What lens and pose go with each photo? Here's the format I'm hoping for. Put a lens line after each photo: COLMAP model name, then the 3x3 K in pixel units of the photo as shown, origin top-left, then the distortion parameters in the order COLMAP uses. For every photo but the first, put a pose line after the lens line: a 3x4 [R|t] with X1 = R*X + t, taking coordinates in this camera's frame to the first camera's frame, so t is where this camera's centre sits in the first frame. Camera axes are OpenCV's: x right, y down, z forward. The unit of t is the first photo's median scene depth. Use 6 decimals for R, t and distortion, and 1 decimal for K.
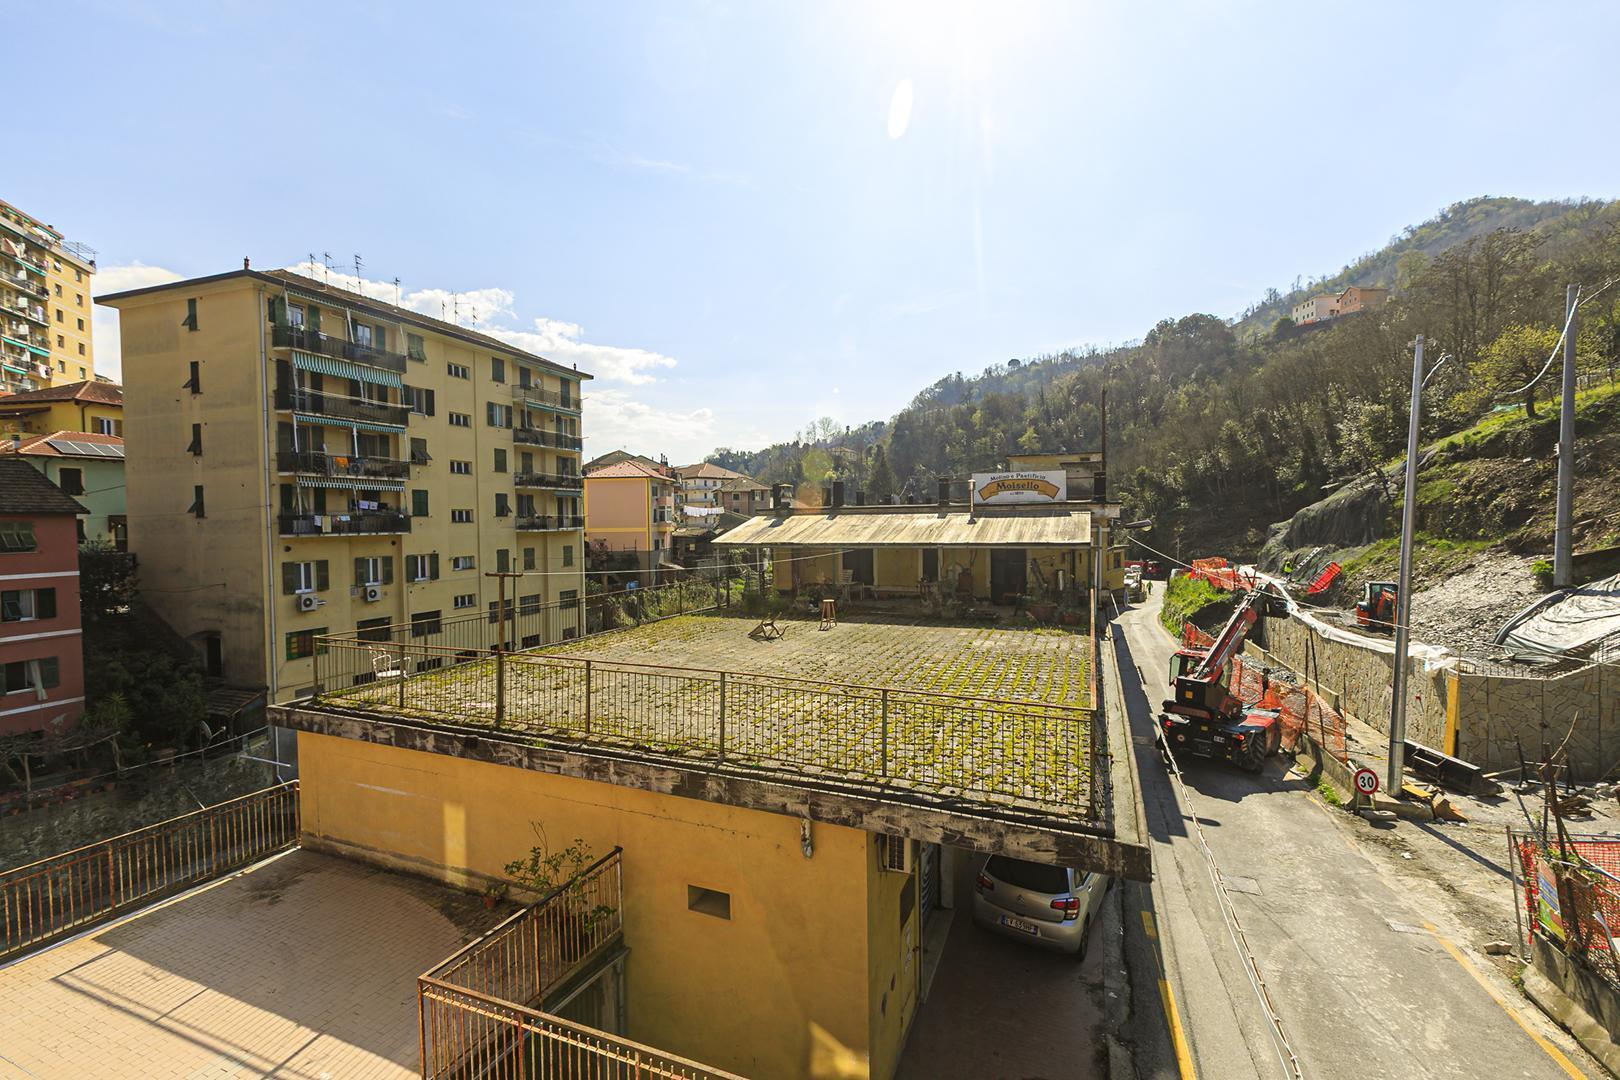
lens RADIAL K [[707.1, 0, 804.7], [0, 707.1, 543.2], [0, 0, 1]] dist [-0.000140, 0.000356]
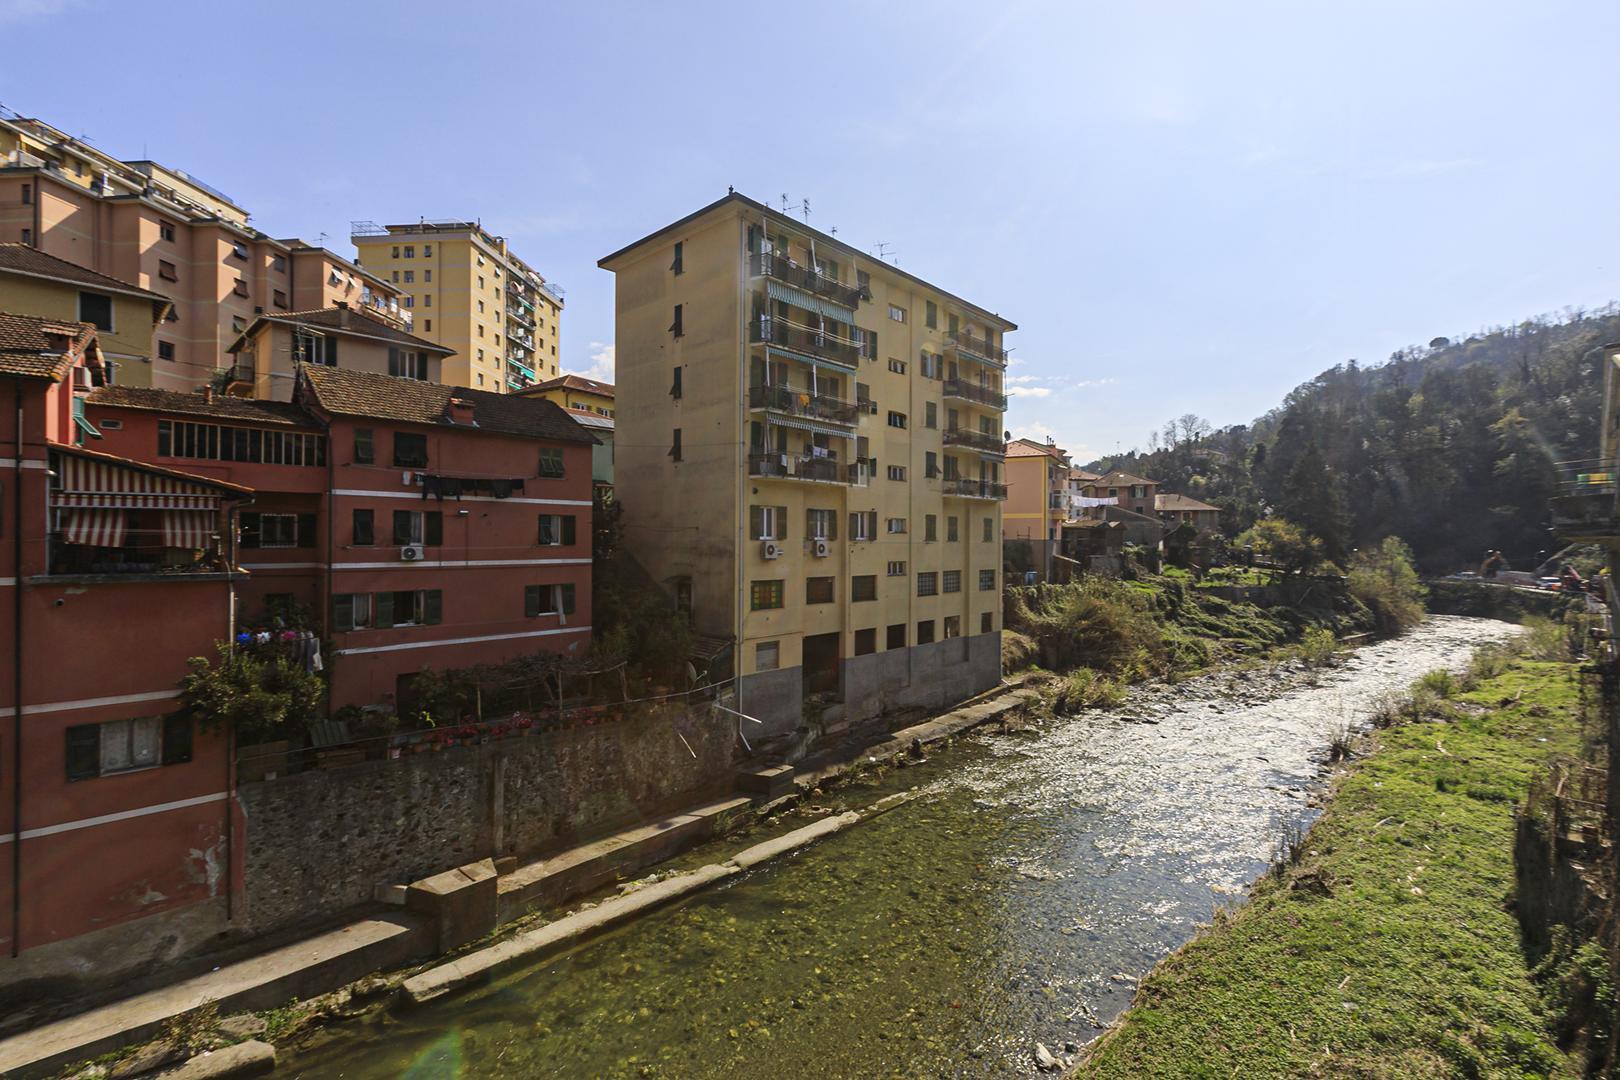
lens RADIAL K [[707.1, 0, 804.7], [0, 707.1, 543.2], [0, 0, 1]] dist [-0.000140, 0.000356]
pose [[0.912475, 0.016393, -0.408805, -0.237142], [-0.029489, 0.999233, -0.025751, 0.081936], [0.408069, 0.035553, 0.912258, 0.144572]]
